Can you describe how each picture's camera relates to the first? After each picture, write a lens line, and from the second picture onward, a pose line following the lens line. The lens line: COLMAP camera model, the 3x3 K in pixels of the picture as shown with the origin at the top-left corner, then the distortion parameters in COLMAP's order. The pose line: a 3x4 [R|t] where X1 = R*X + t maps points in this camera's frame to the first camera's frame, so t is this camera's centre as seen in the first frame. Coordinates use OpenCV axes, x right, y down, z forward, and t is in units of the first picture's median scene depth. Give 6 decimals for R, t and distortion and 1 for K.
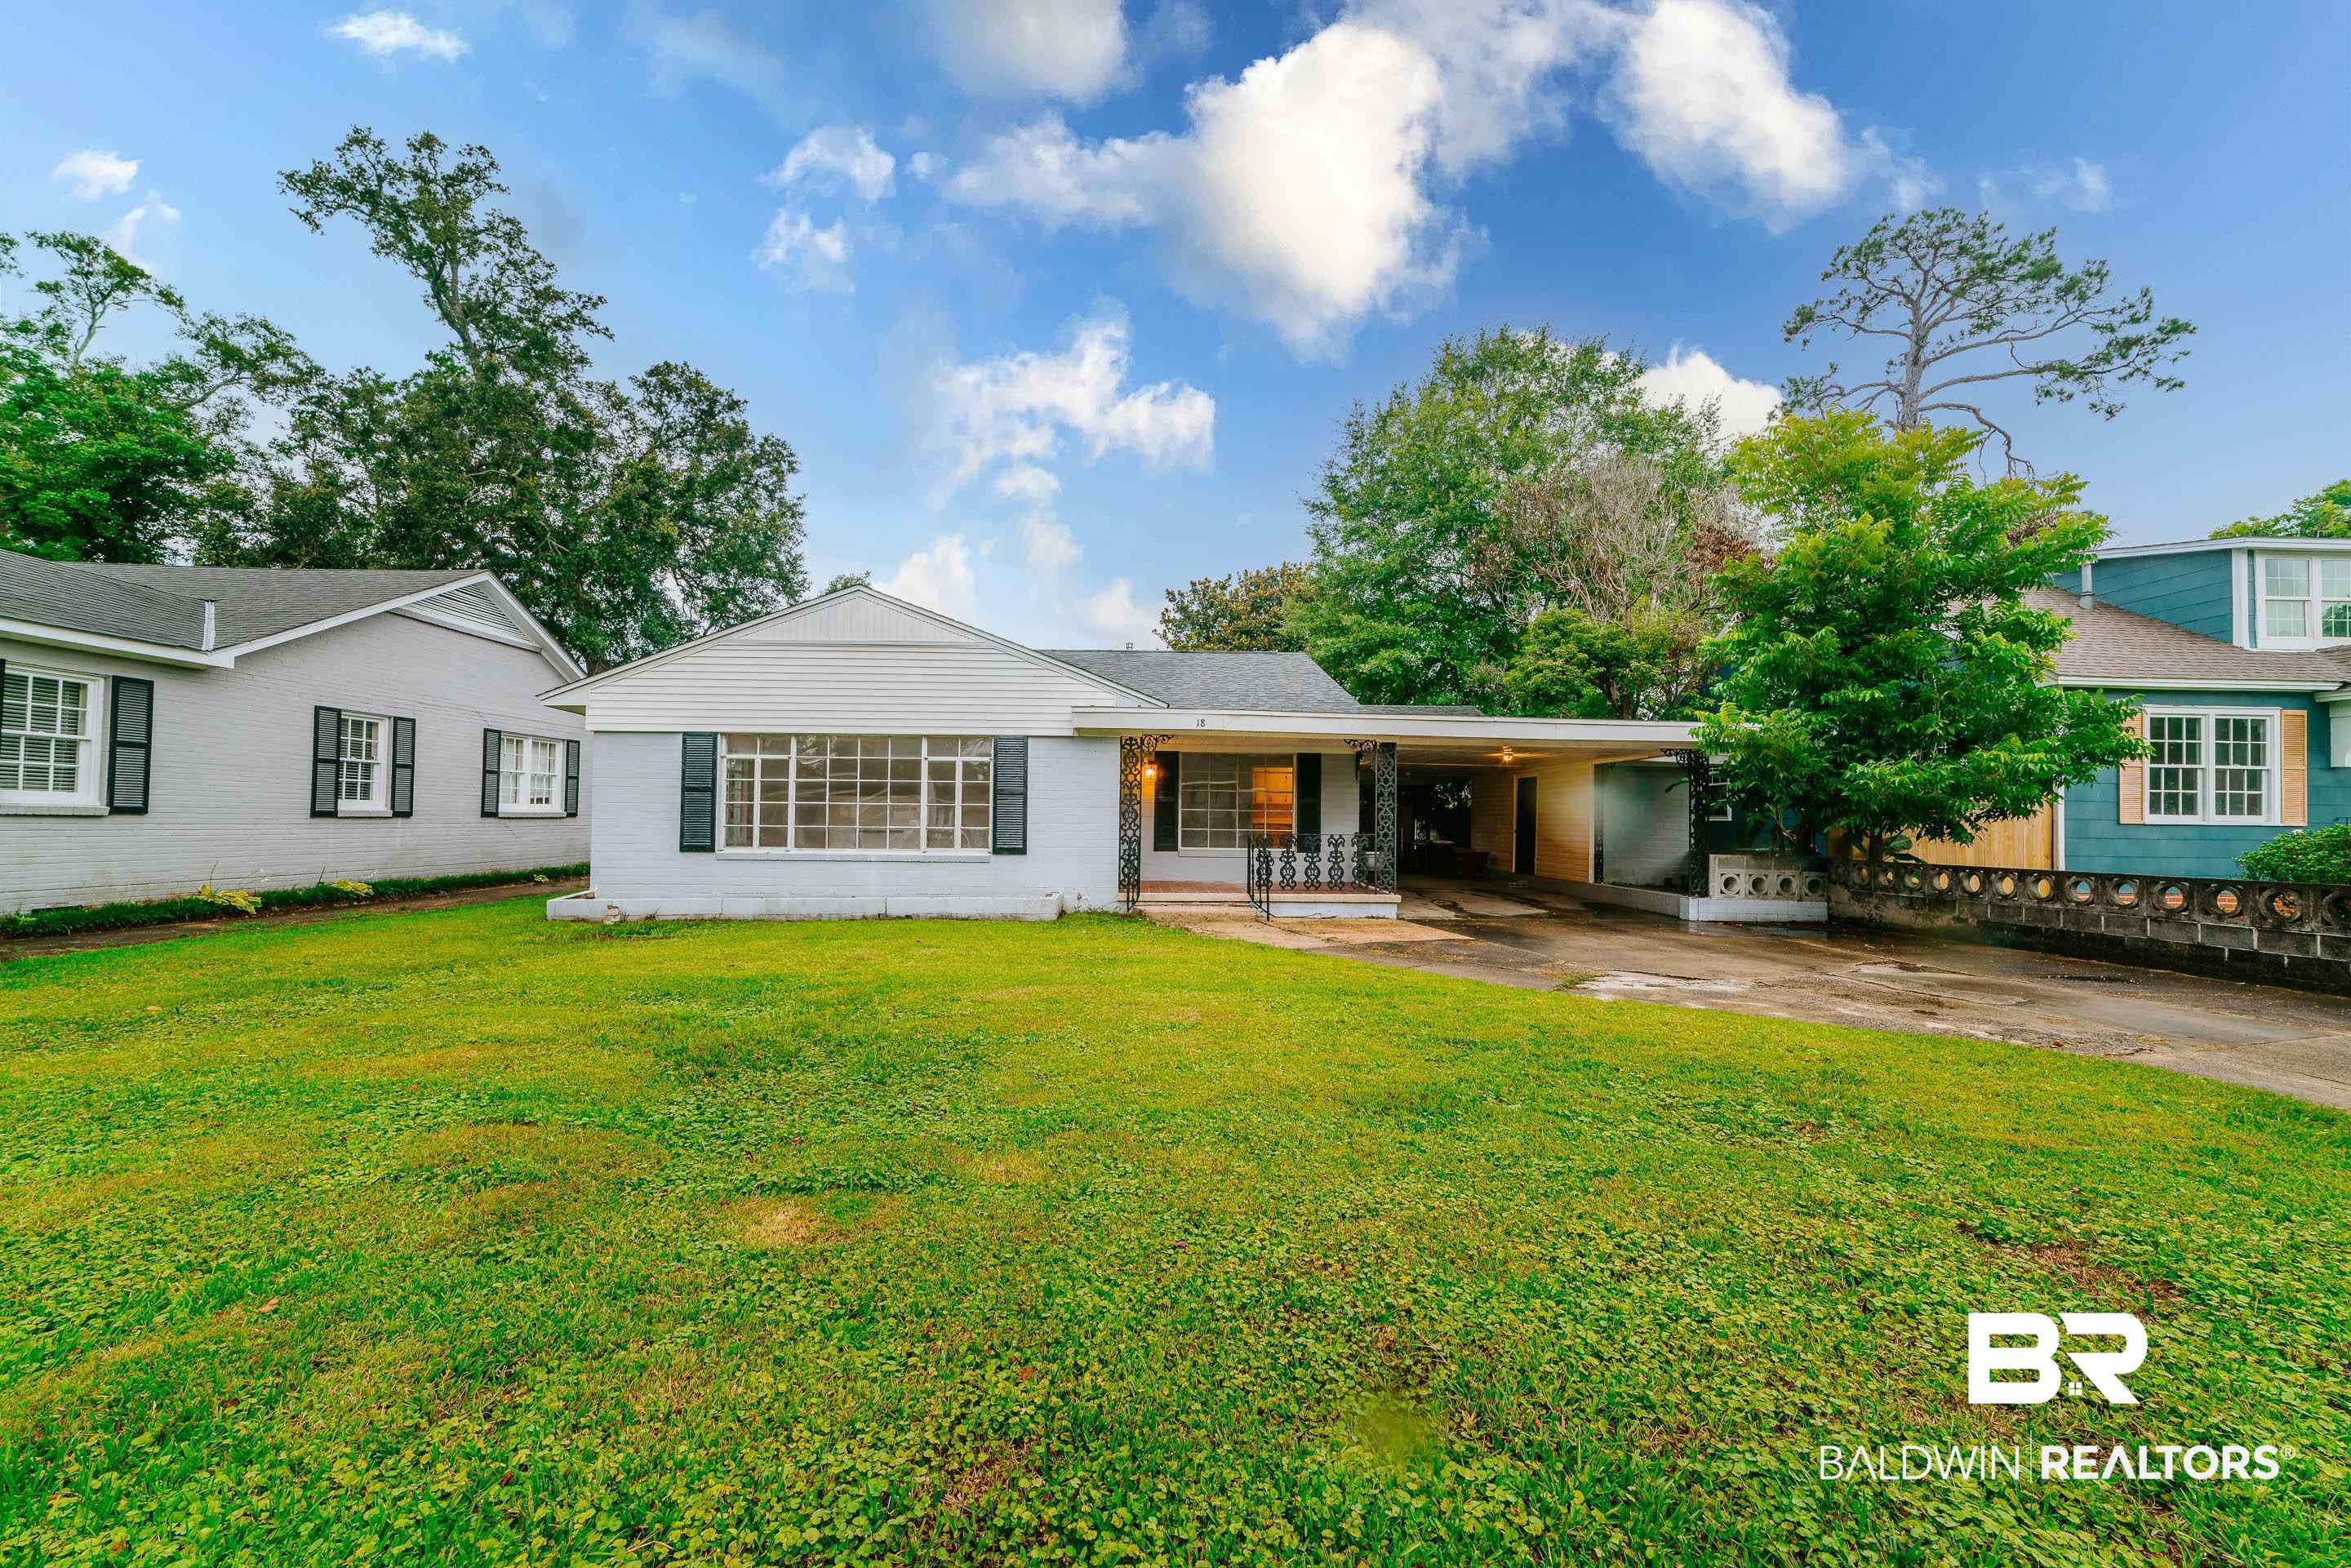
lens RADIAL K [[904.1, 0, 1179.7], [0, 904.1, 795.8], [0, 0, 1]] dist [-0.020516, 0.010453]
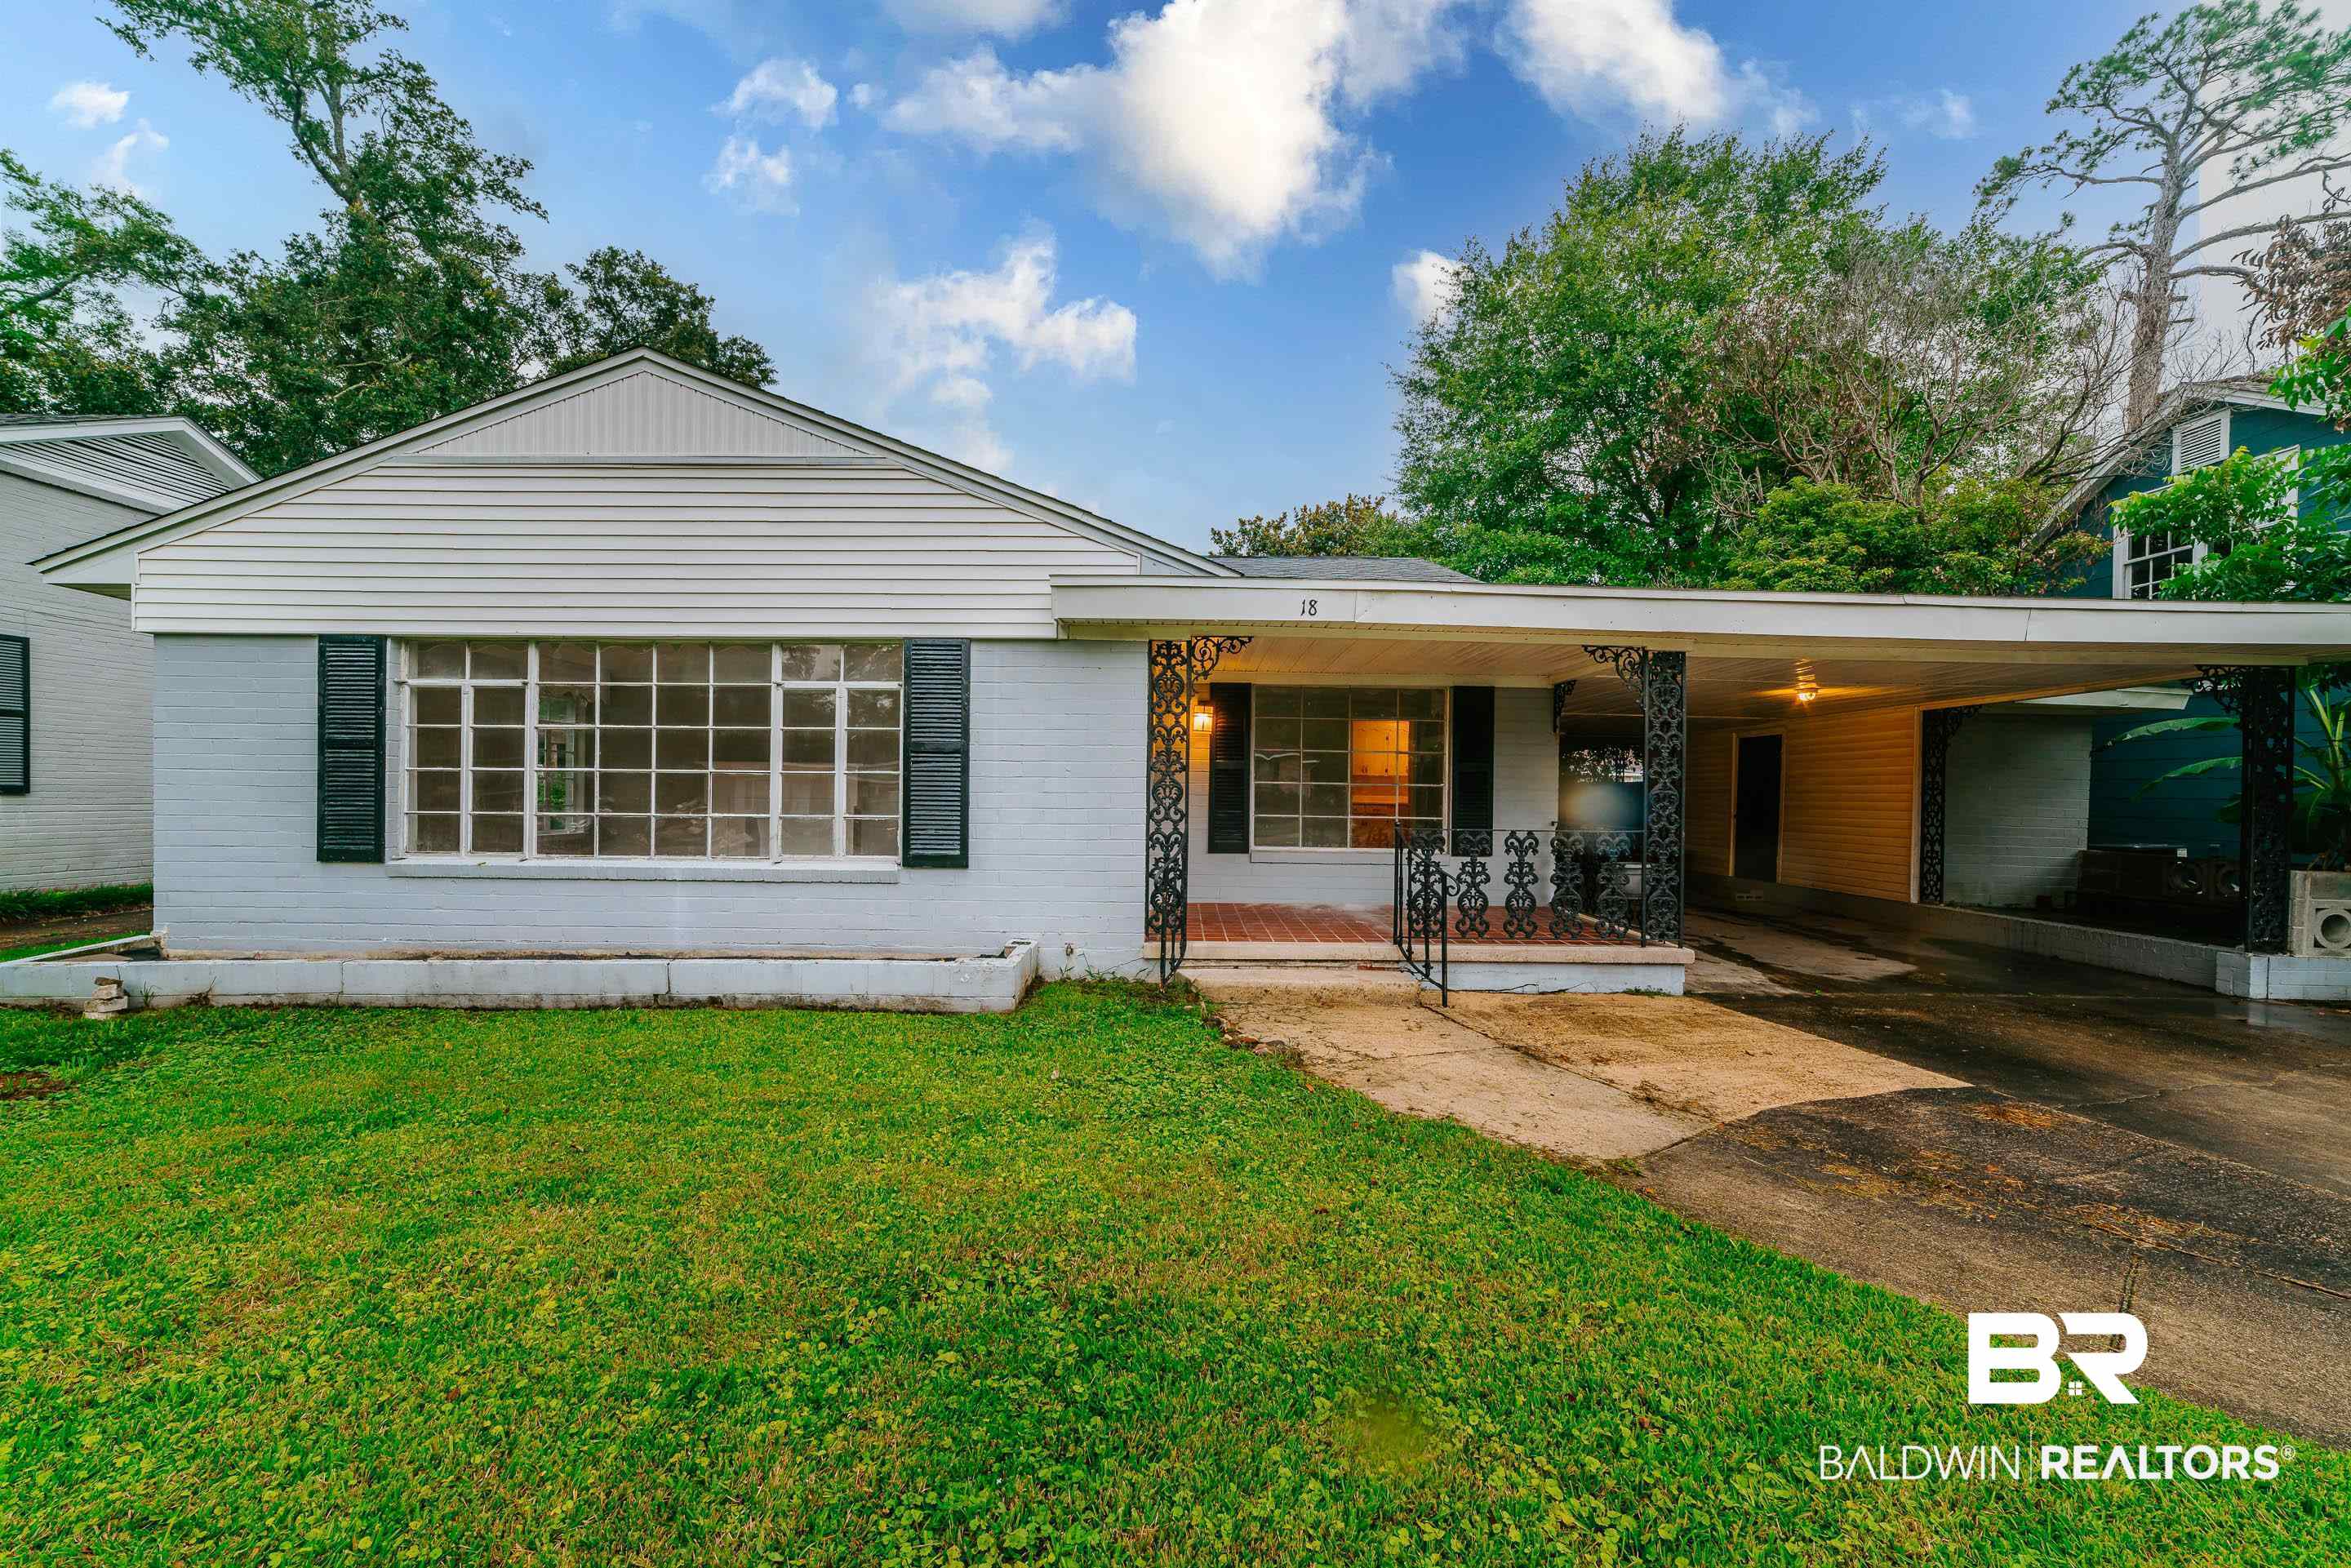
lens RADIAL K [[904.1, 0, 1179.7], [0, 904.1, 795.8], [0, 0, 1]] dist [-0.020516, 0.010453]
pose [[0.999103, 0.001312, -0.042322, -0.023519], [-0.000178, 0.999641, 0.026778, 0.008427], [0.042342, -0.026746, 0.998745, 0.437705]]
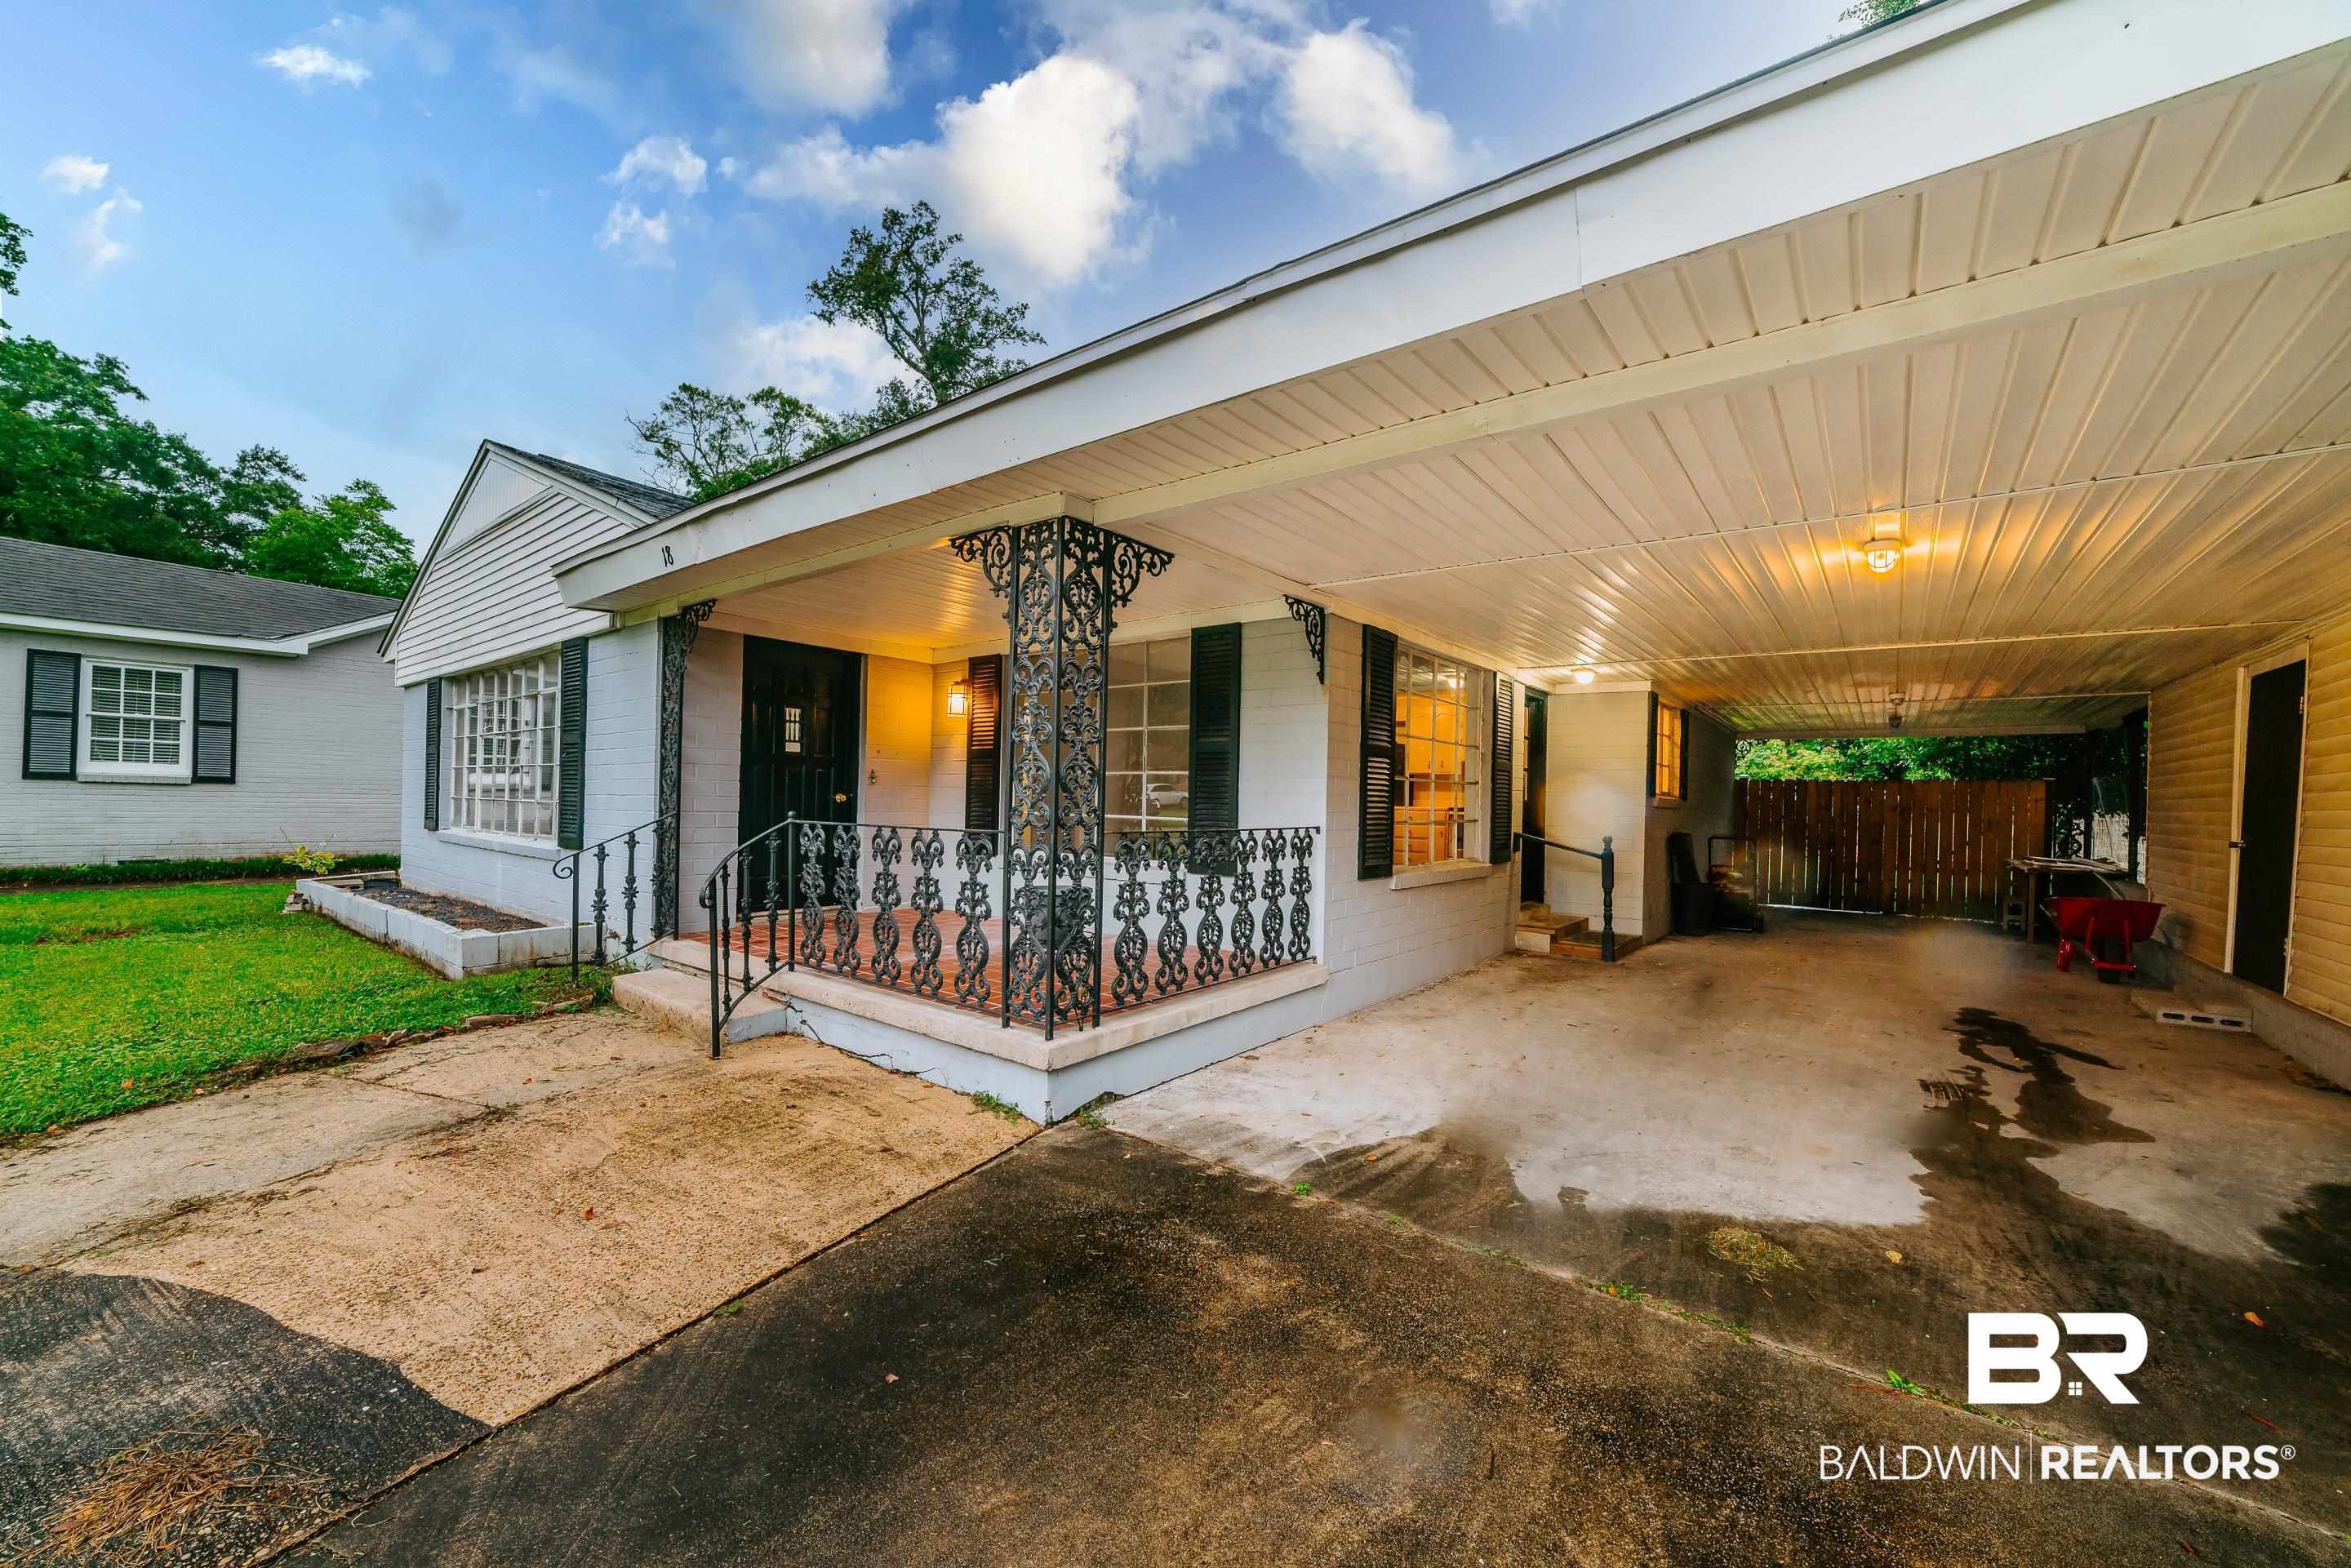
lens RADIAL K [[904.1, 0, 1179.7], [0, 904.1, 795.8], [0, 0, 1]] dist [-0.020516, 0.010453]
pose [[0.754753, 0.001412, -0.656007, 0.422622], [0.005000, 0.999956, 0.007905, 0.026294], [0.655990, -0.009246, 0.754713, 0.740163]]
